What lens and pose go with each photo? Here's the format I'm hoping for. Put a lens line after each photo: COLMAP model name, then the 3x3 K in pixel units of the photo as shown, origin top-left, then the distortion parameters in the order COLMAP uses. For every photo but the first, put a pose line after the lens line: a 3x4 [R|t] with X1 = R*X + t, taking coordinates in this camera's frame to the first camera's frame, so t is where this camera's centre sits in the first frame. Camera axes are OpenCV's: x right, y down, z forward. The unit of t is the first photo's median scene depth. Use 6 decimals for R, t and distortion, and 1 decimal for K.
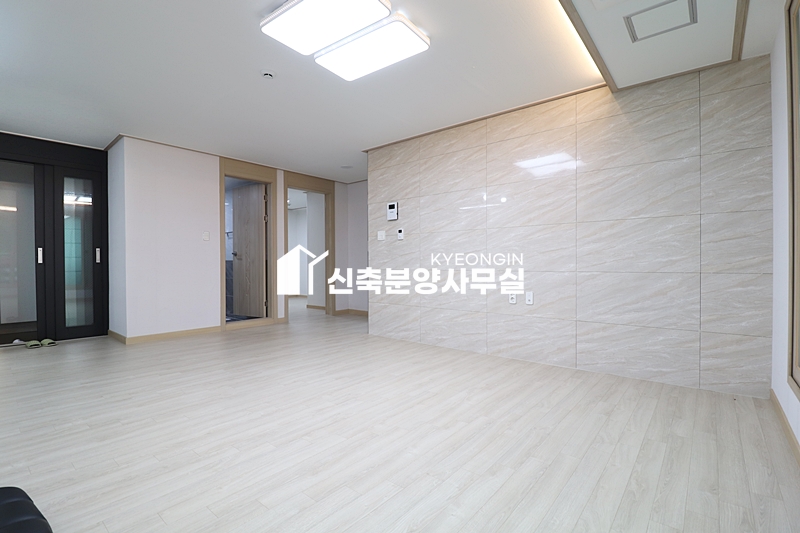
lens RADIAL K [[370.7, 0, 405.7], [0, 370.7, 266.6], [0, 0, 1]] dist [0.000387, -0.011671]
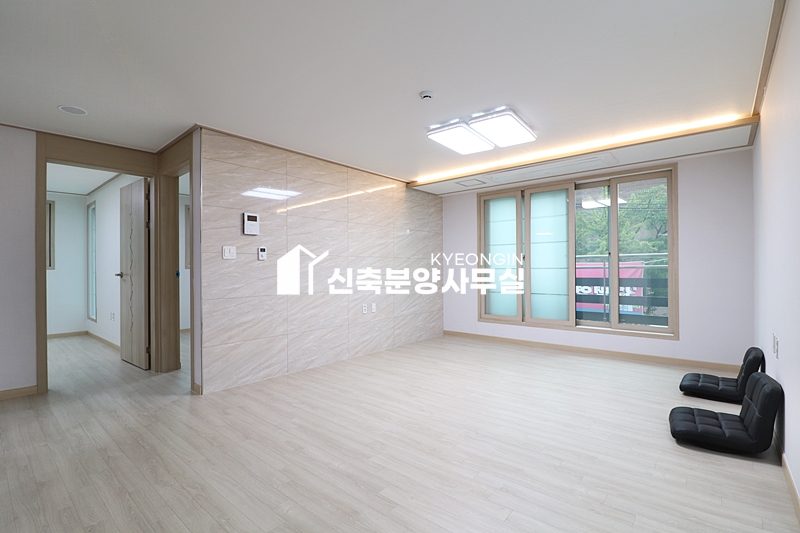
lens RADIAL K [[370.7, 0, 405.7], [0, 370.7, 266.6], [0, 0, 1]] dist [0.000387, -0.011671]
pose [[0.009150, 0.009766, 0.999910, -1.374051], [0.016975, 0.999807, -0.009920, -0.071527], [-0.999814, 0.017064, 0.008982, 1.088362]]
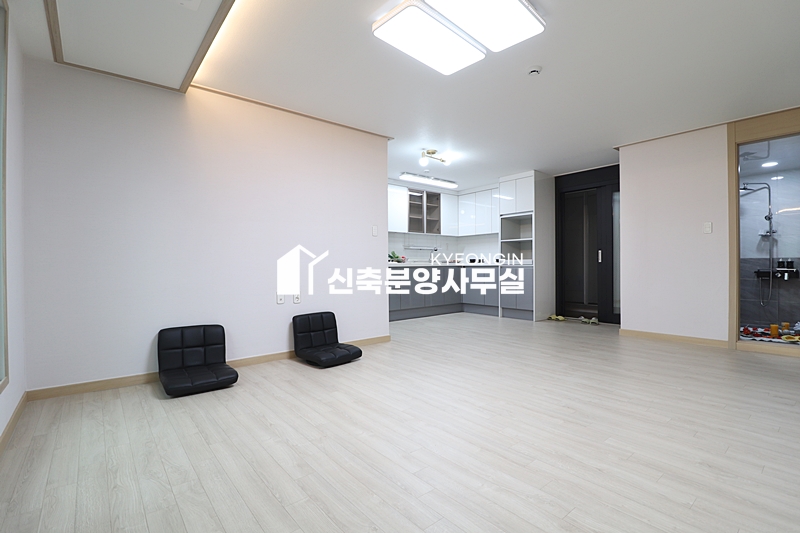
lens RADIAL K [[369.2, 0, 403.0], [0, 369.2, 269.0], [0, 0, 1]] dist [-0.000982, -0.012015]
pose [[-0.183996, 0.012122, -0.982852, 0.696483], [-0.003538, 0.999909, 0.012994, 0.001803], [0.982921, 0.005868, -0.183936, 0.866322]]
